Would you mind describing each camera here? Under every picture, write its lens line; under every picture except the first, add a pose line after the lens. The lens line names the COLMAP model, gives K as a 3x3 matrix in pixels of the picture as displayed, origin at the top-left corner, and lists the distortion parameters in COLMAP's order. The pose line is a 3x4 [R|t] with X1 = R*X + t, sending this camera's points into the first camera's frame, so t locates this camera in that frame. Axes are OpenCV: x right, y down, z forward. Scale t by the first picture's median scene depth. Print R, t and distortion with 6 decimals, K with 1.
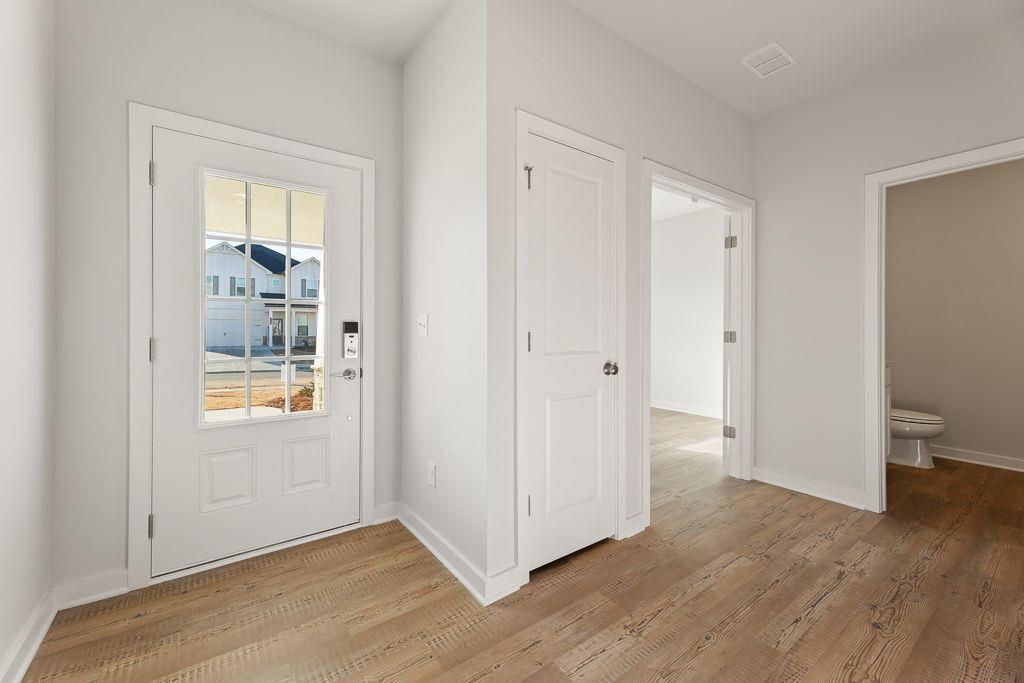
lens RADIAL K [[414.6, 0, 507.8], [0, 414.6, 336.2], [0, 0, 1]] dist [-0.003266, 0.000933]
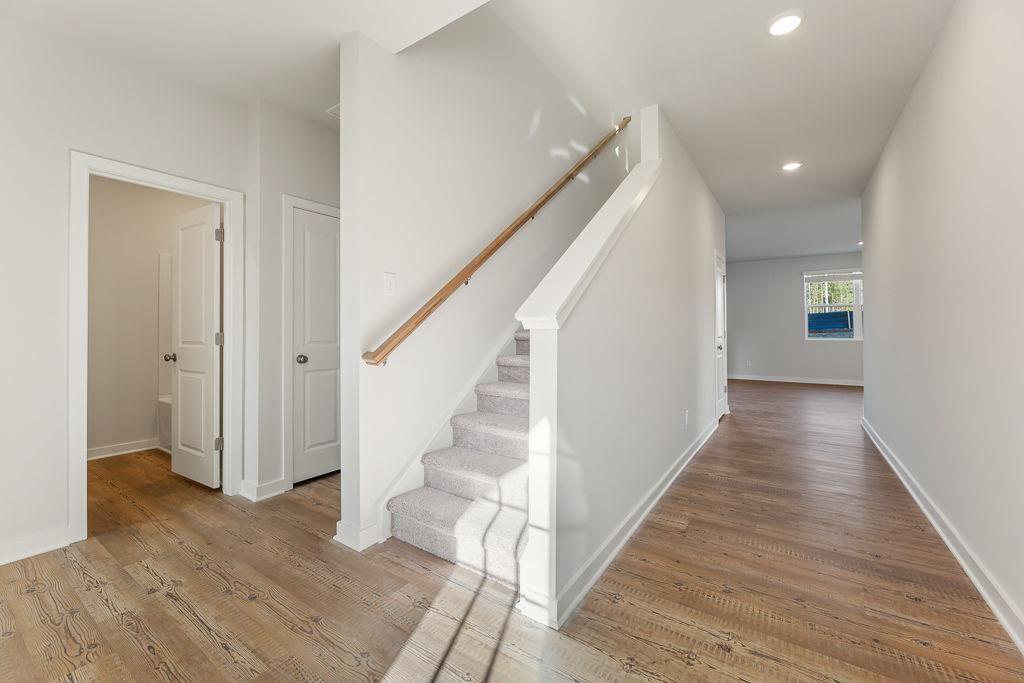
lens RADIAL K [[414.6, 0, 505.7], [0, 414.6, 332.7], [0, 0, 1]] dist [-0.003266, 0.000933]
pose [[-0.344821, -0.002701, 0.938664, -0.294744], [0.013704, 0.999875, 0.007911, -0.009023], [-0.938568, 0.015592, -0.344741, 0.562379]]
